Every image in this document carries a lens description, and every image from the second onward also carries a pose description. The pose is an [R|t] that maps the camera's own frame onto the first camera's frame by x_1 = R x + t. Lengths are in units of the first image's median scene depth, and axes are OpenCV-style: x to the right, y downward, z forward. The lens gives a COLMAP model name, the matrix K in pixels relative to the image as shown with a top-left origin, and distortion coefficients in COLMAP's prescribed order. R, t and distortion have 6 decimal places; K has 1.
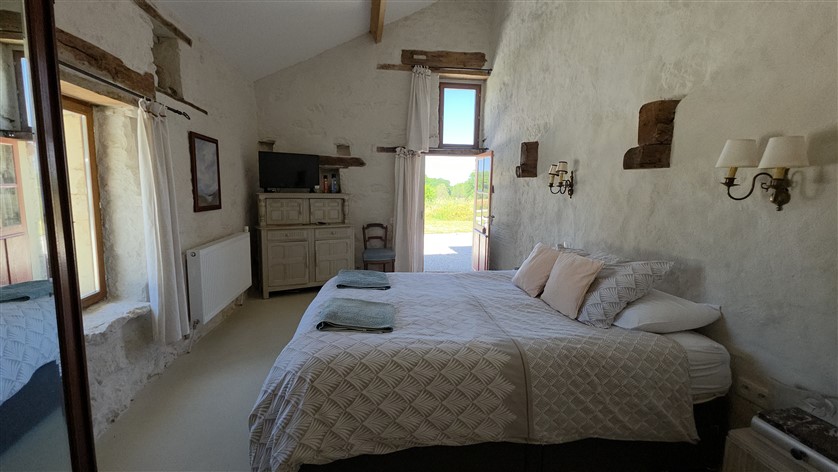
lens RADIAL K [[358.0, 0, 420.4], [0, 358.0, 232.9], [0, 0, 1]] dist [-0.008533, -0.002419]
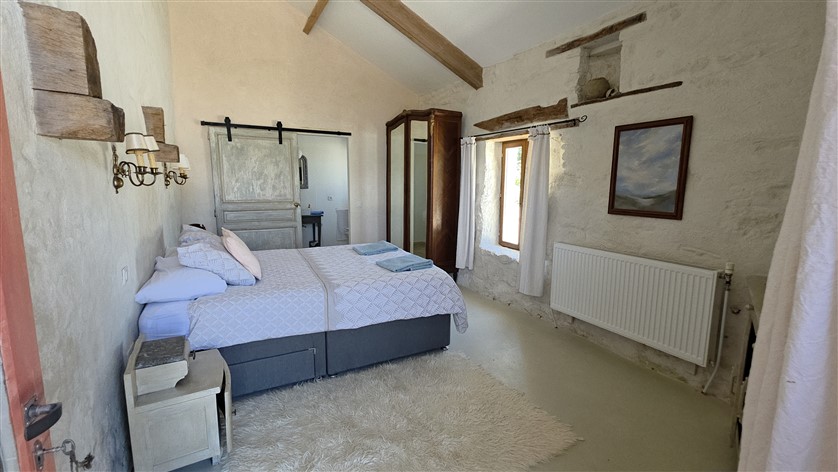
lens RADIAL K [[358.0, 0, 419.7], [0, 358.0, 233.5], [0, 0, 1]] dist [-0.008533, -0.002419]
pose [[-0.945992, 0.023110, -0.323366, 0.143515], [-0.060152, 0.967623, 0.245127, -0.213933], [0.318562, 0.251339, -0.913973, 1.772455]]
